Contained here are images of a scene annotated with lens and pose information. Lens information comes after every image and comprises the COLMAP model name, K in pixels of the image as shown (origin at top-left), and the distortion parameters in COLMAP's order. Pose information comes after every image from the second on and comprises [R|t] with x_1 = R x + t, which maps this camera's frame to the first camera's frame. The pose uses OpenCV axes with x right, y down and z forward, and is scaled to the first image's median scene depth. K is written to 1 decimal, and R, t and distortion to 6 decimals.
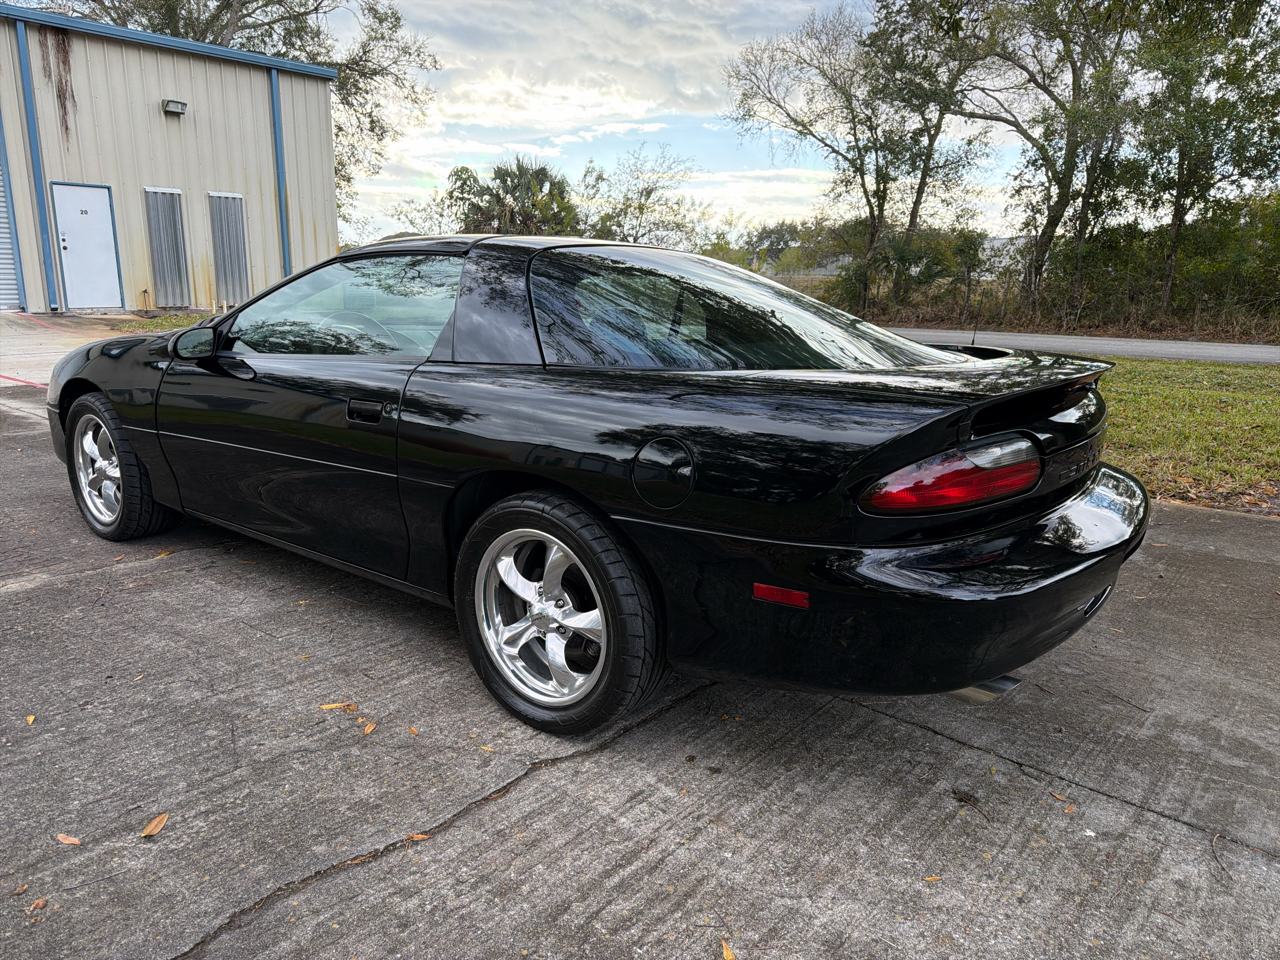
lens RADIAL K [[901.1, 0, 635.1], [0, 901.1, 482.3], [0, 0, 1]] dist [0.063097, -0.090641]
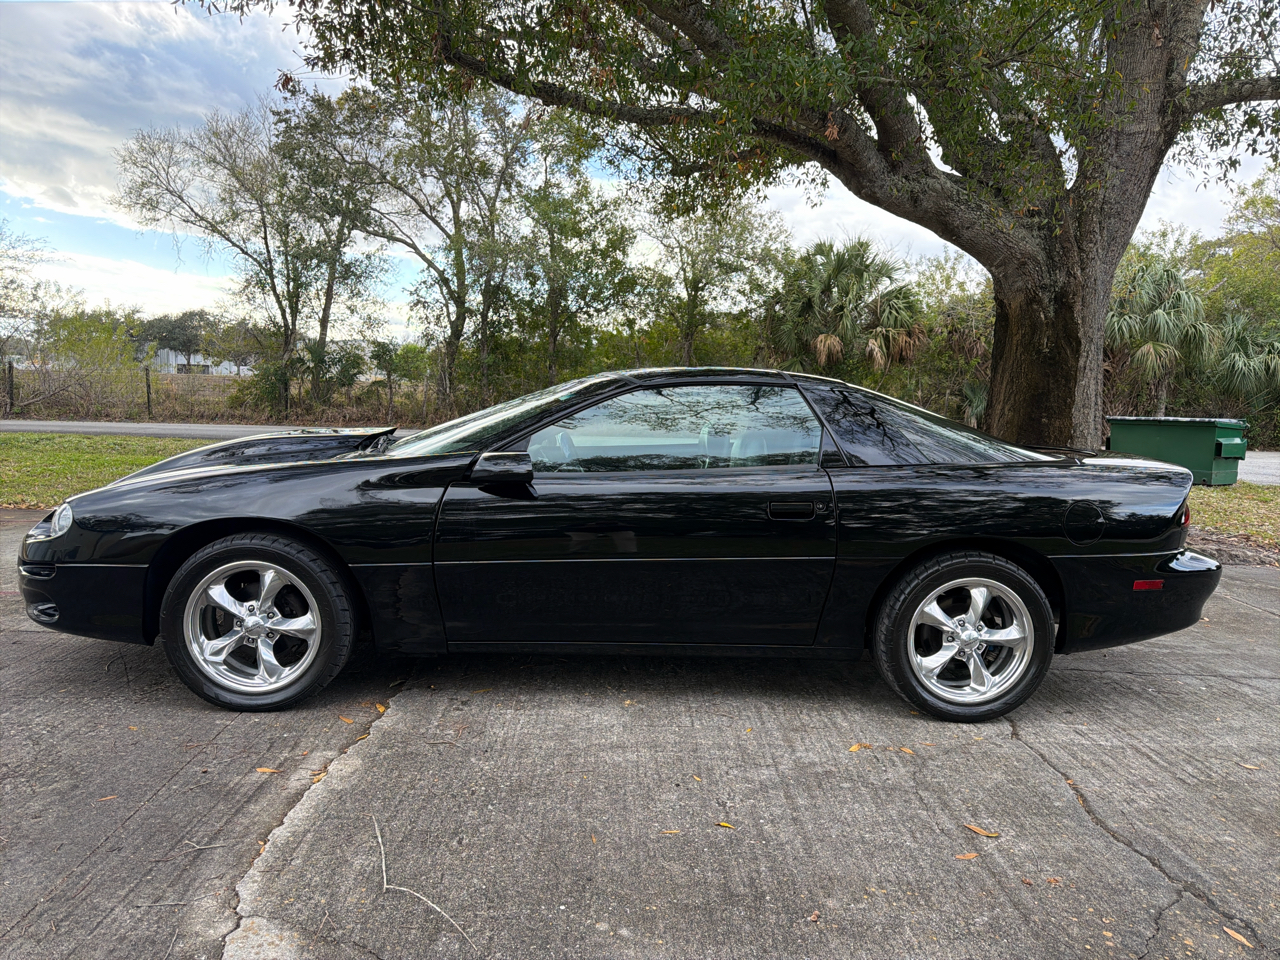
lens RADIAL K [[901.1, 0, 635.1], [0, 901.1, 482.3], [0, 0, 1]] dist [0.063097, -0.090641]
pose [[0.746468, -0.061581, 0.662565, -0.143850], [0.130930, 0.989836, -0.055512, -0.008668], [-0.652413, 0.128188, 0.746944, 0.024435]]
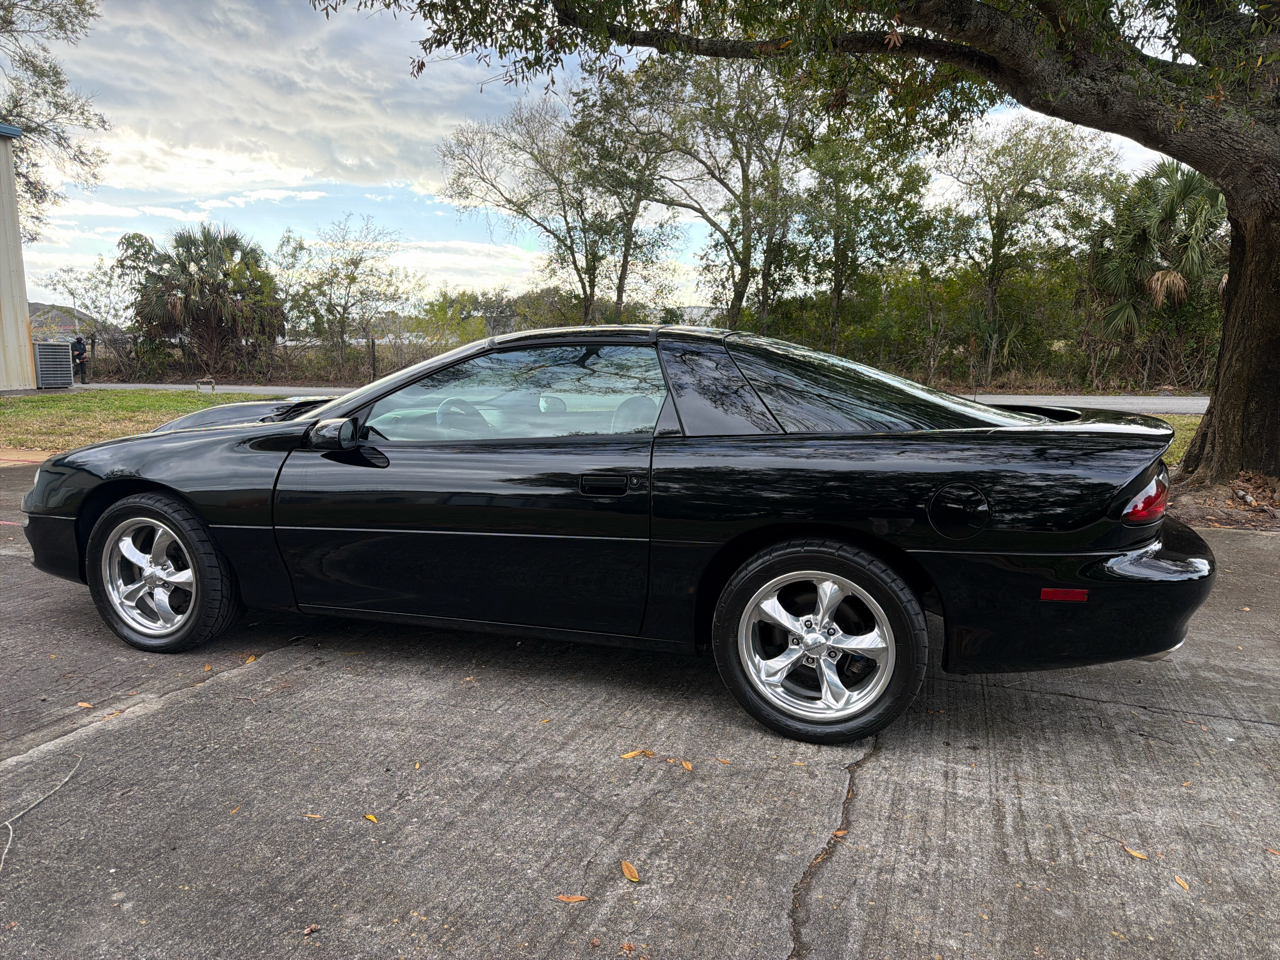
lens RADIAL K [[901.1, 0, 635.1], [0, 901.1, 482.3], [0, 0, 1]] dist [0.063097, -0.090641]
pose [[0.937350, -0.070480, 0.341186, -0.071941], [0.094899, 0.993944, -0.055396, -0.001987], [-0.335216, 0.084303, 0.938362, -0.005084]]
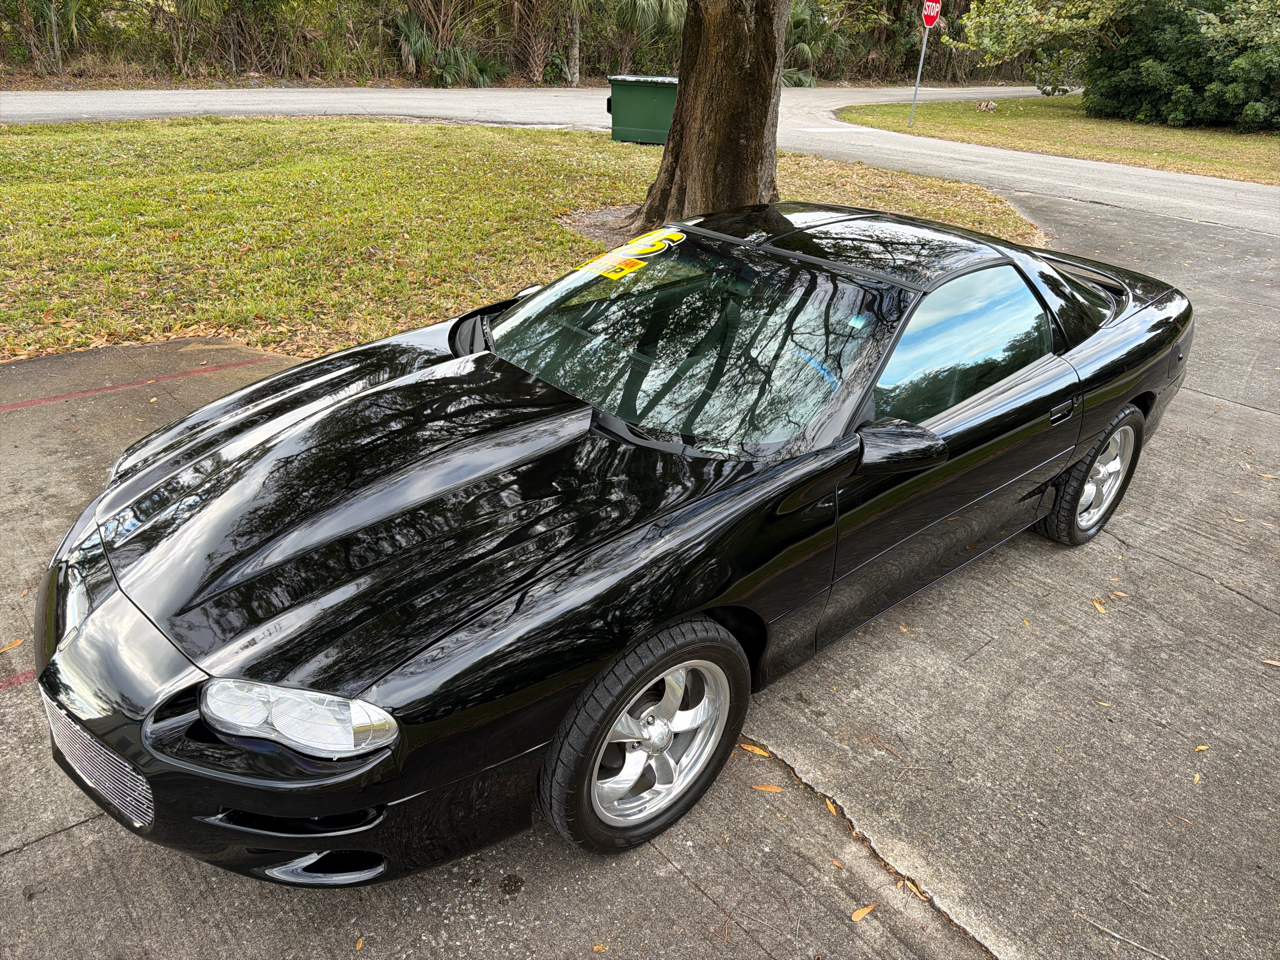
lens RADIAL K [[901.1, 0, 635.1], [0, 901.1, 482.3], [0, 0, 1]] dist [0.063097, -0.090641]
pose [[0.171343, -0.454529, 0.874096, -0.170951], [0.171905, 0.887400, 0.427750, -0.069869], [-0.970098, 0.076969, 0.230186, 0.144959]]
